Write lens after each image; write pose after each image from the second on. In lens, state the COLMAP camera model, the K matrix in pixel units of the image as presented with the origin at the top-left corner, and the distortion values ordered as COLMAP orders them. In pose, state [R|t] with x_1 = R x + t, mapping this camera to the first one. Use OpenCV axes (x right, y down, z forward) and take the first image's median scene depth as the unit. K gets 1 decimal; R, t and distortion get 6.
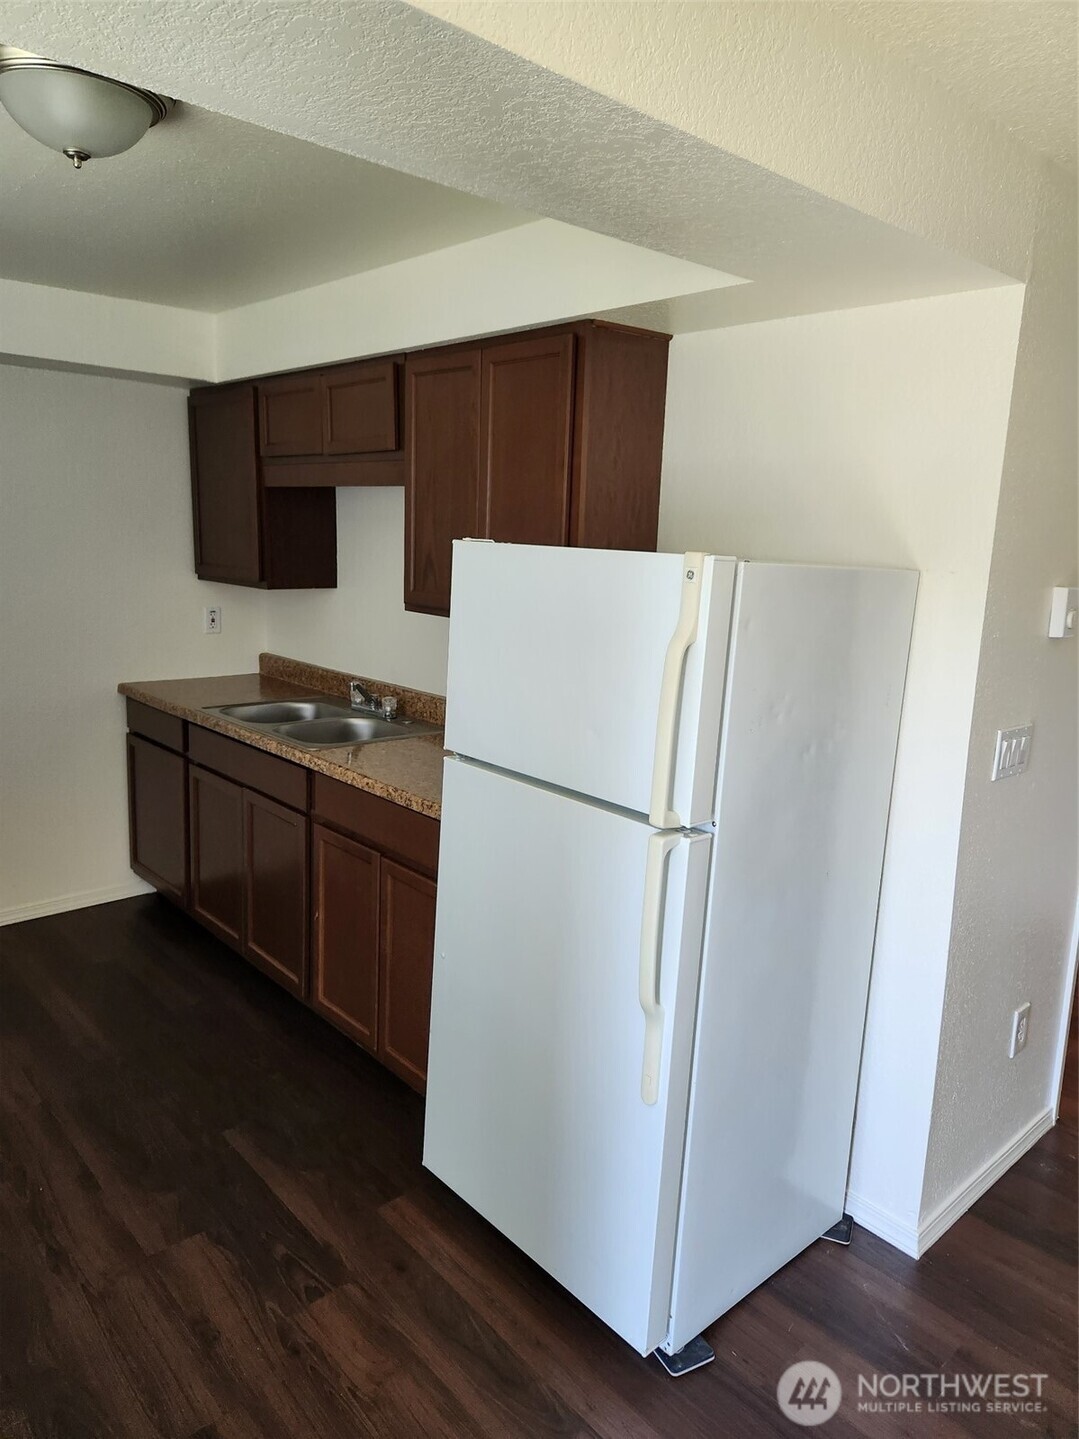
lens RADIAL K [[959.1, 0, 539.5], [0, 959.1, 719.5], [0, 0, 1]] dist [0.001155, -0.004602]
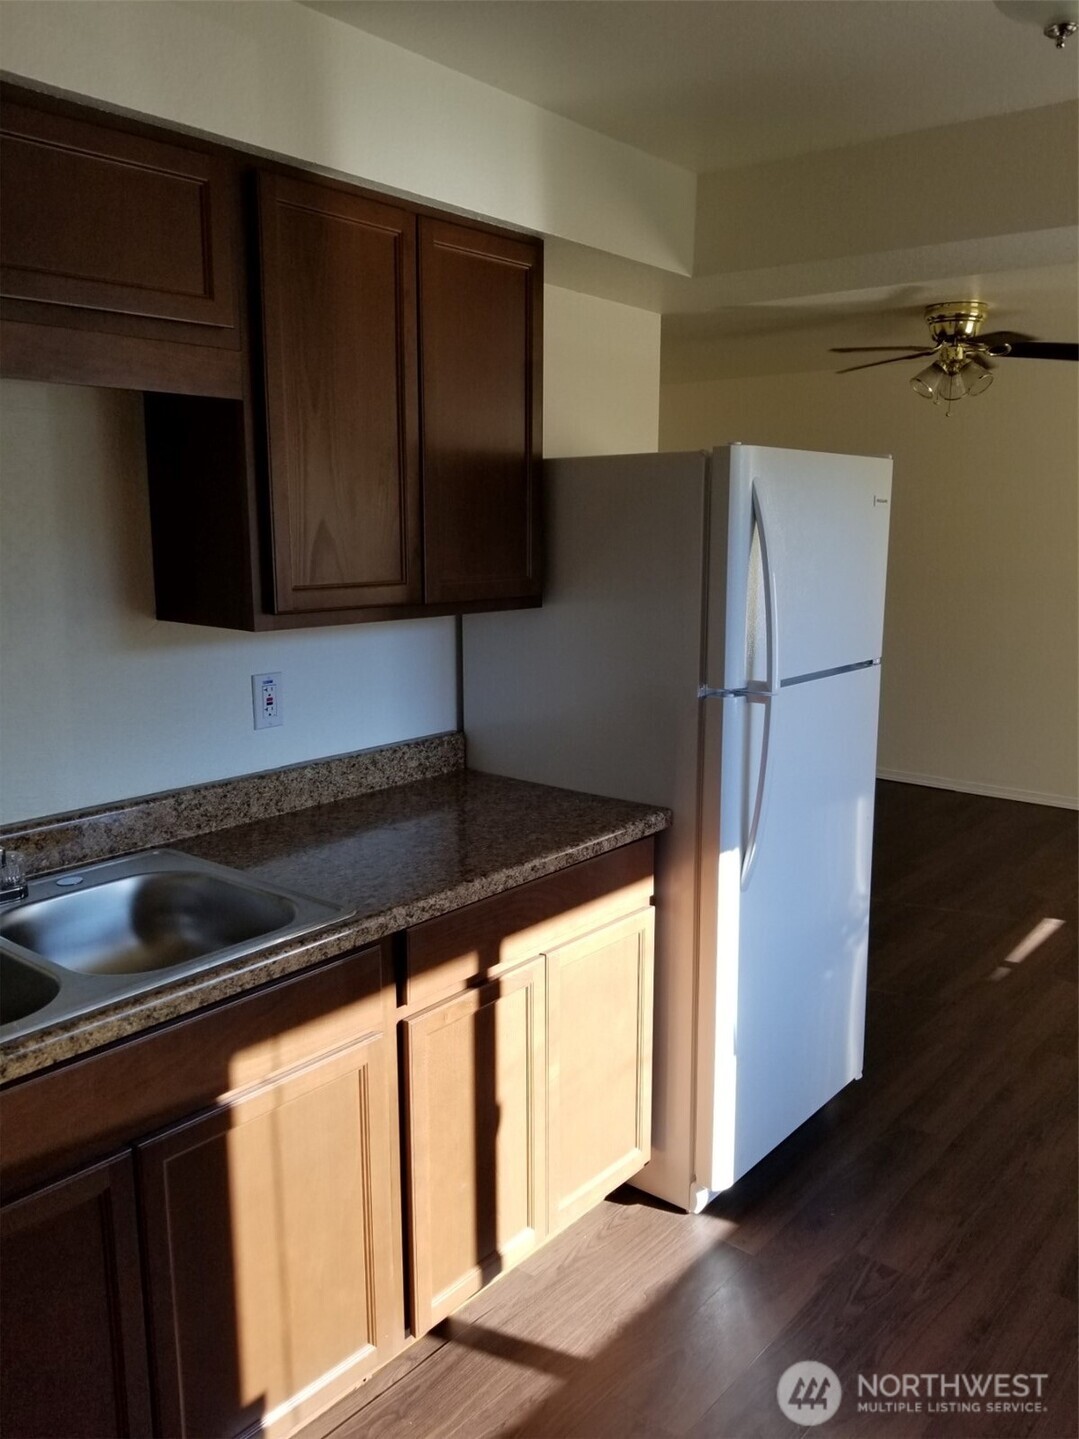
lens RADIAL K [[1182.9, 0, 539.5], [0, 1182.9, 719.5], [0, 0, 1]] dist [-0.008979, -0.001758]
pose [[-0.158071, -0.222977, 0.961923, -0.974338], [0.171725, 0.953117, 0.249155, -0.242247], [-0.972381, 0.204571, -0.112369, 1.093349]]
